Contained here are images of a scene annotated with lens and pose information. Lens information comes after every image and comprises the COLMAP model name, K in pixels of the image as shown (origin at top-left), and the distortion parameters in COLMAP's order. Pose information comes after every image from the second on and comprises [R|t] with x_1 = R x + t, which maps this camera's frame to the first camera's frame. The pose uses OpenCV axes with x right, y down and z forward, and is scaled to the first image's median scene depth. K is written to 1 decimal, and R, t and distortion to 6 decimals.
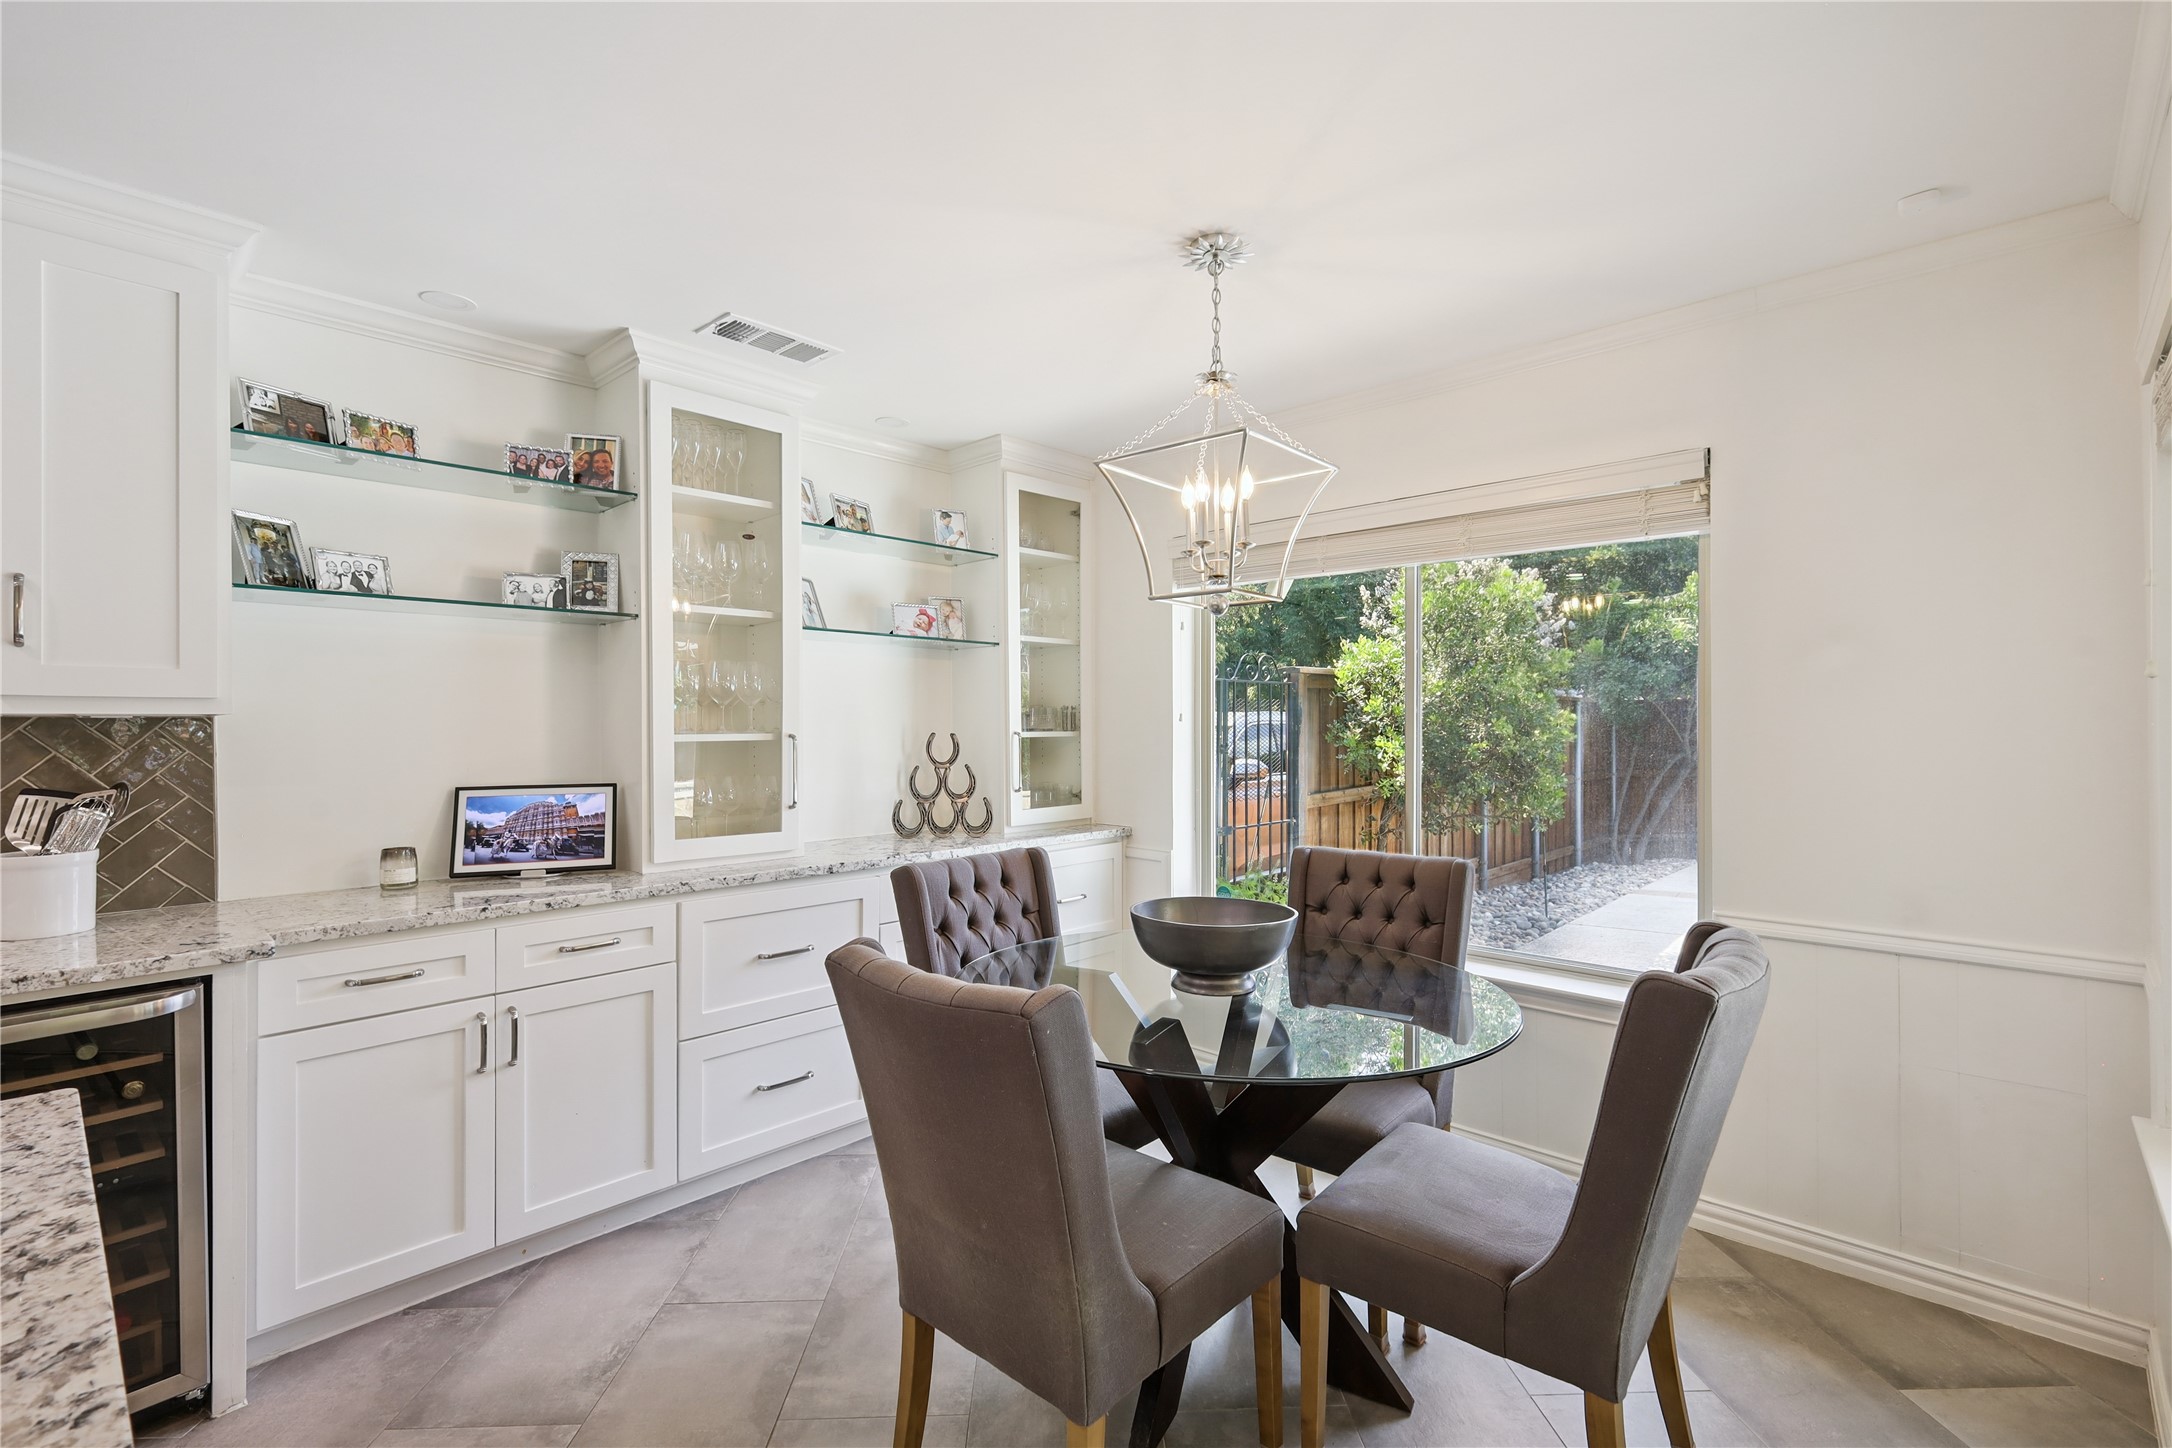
lens RADIAL K [[955.3, 0, 1078.6], [0, 955.3, 711.3], [0, 0, 1]] dist [0.002115, 0.000147]
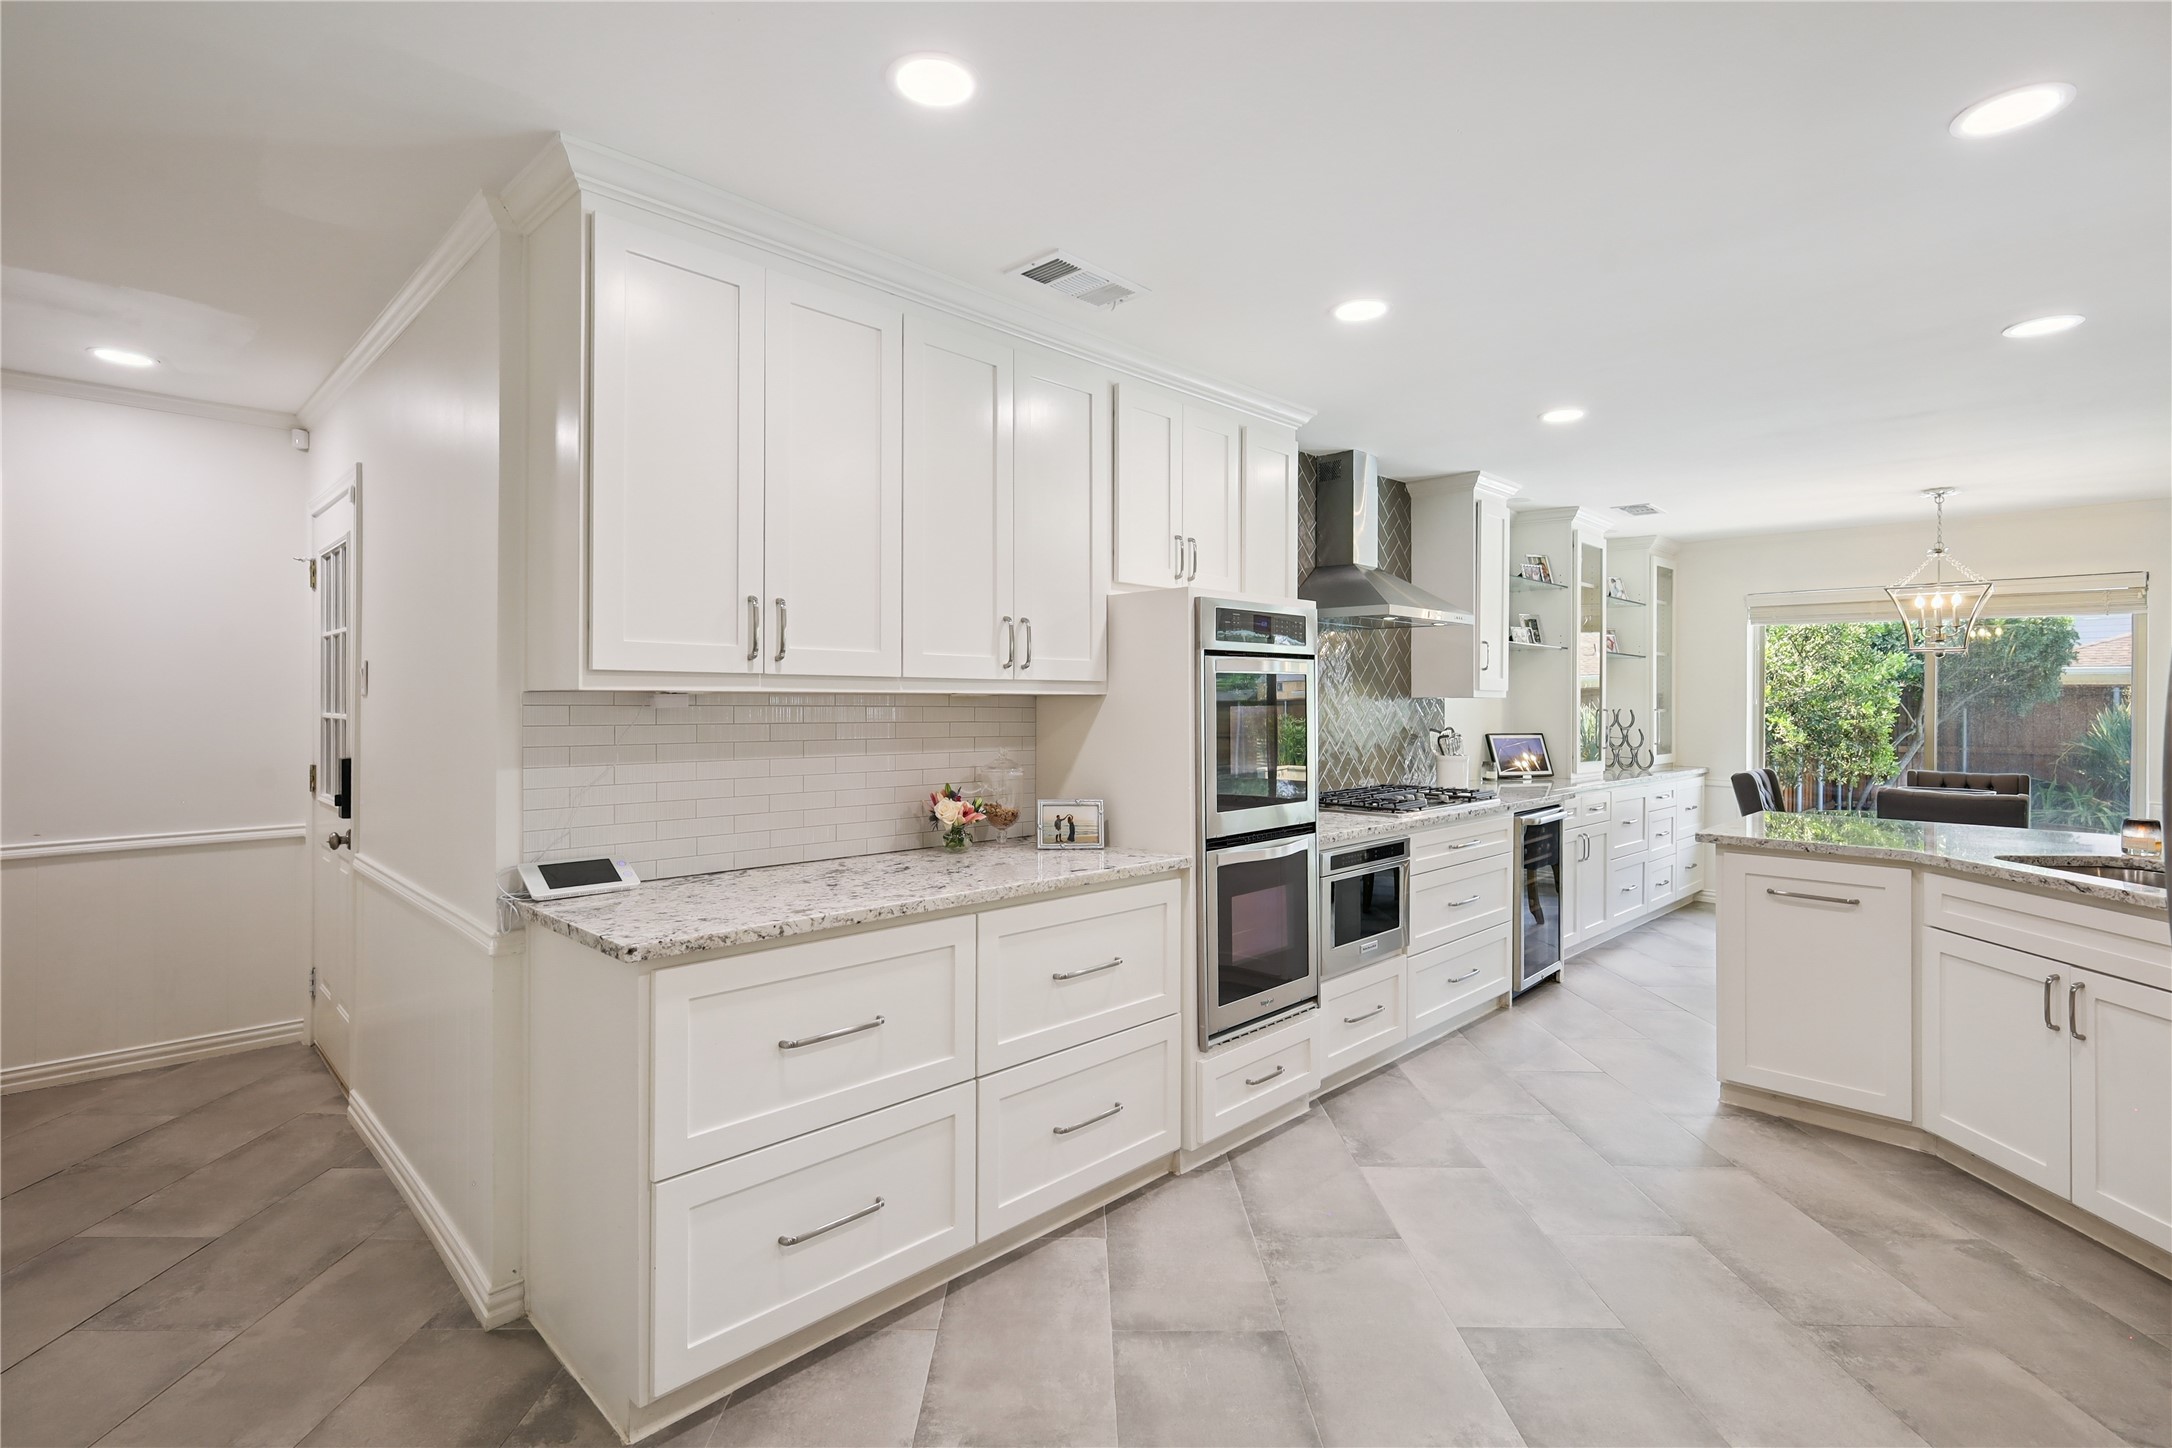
lens RADIAL K [[1010.7, 0, 1072.6], [0, 1010.7, 697.3], [0, 0, 1]] dist [0.003343, -0.000129]
pose [[0.999094, 0.005481, -0.042211, -1.069321], [-0.005257, 0.999972, 0.005407, -0.004054], [0.042239, -0.005180, 0.999094, -0.876814]]
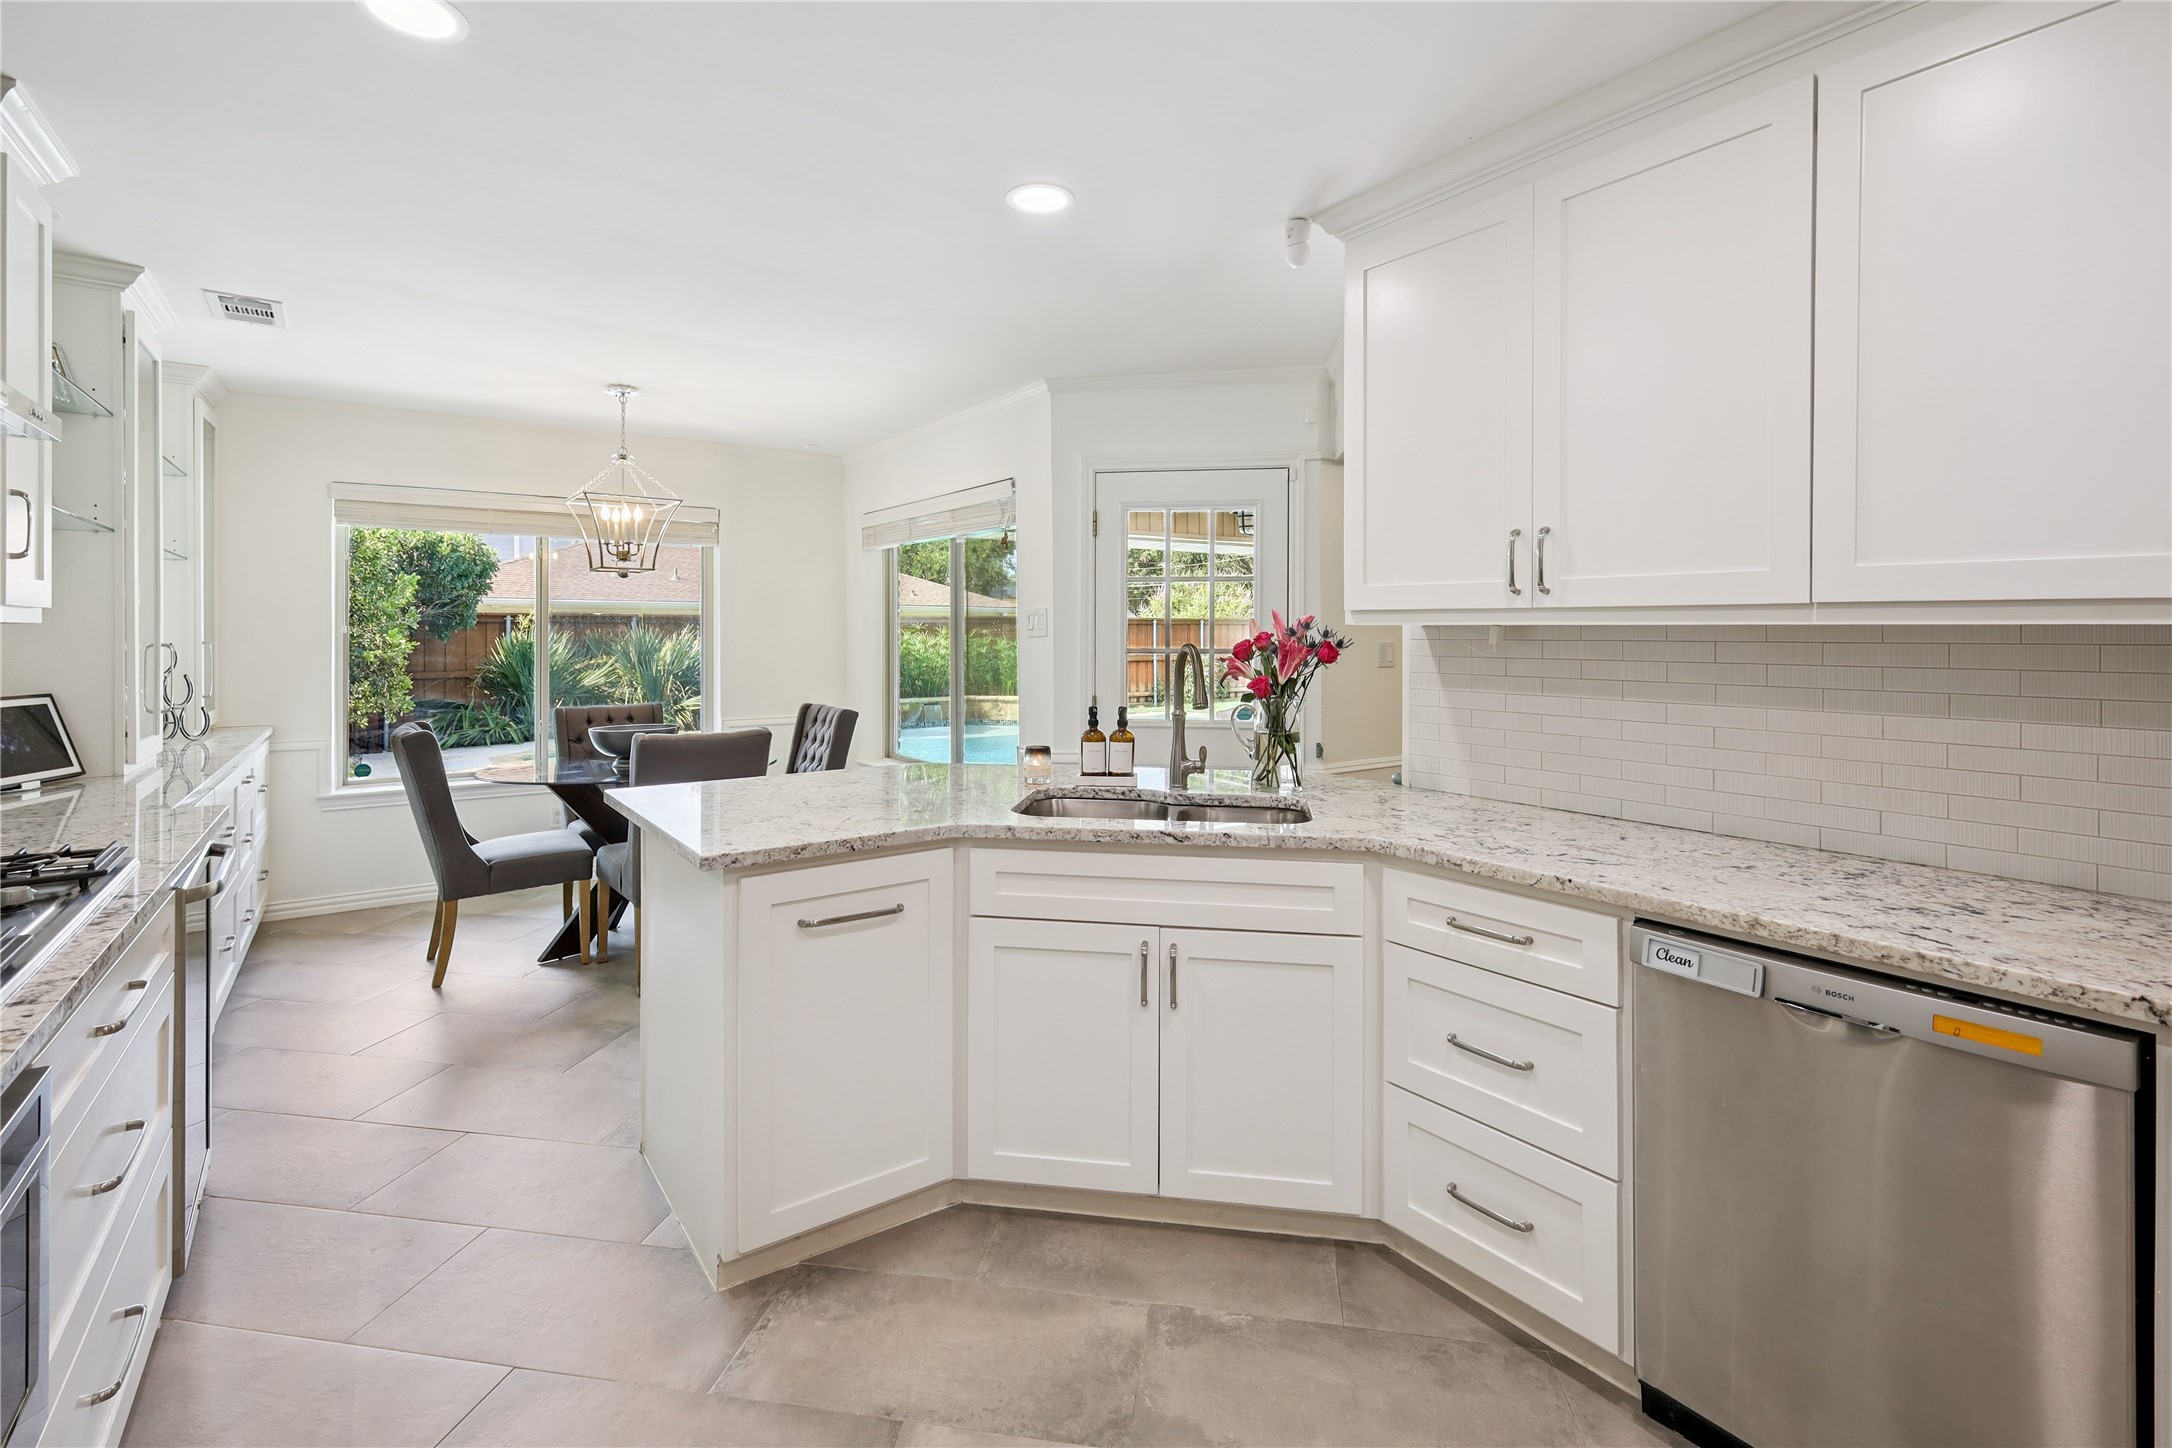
lens RADIAL K [[1003.2, 0, 1080.8], [0, 1003.2, 630.6], [0, 0, 1]] dist [0.002594, 0.000200]
pose [[0.205983, -0.000472, 0.978556, -1.012520], [-0.005713, 0.999982, 0.001685, 0.000874], [-0.978539, -0.005938, 0.205976, -0.207221]]
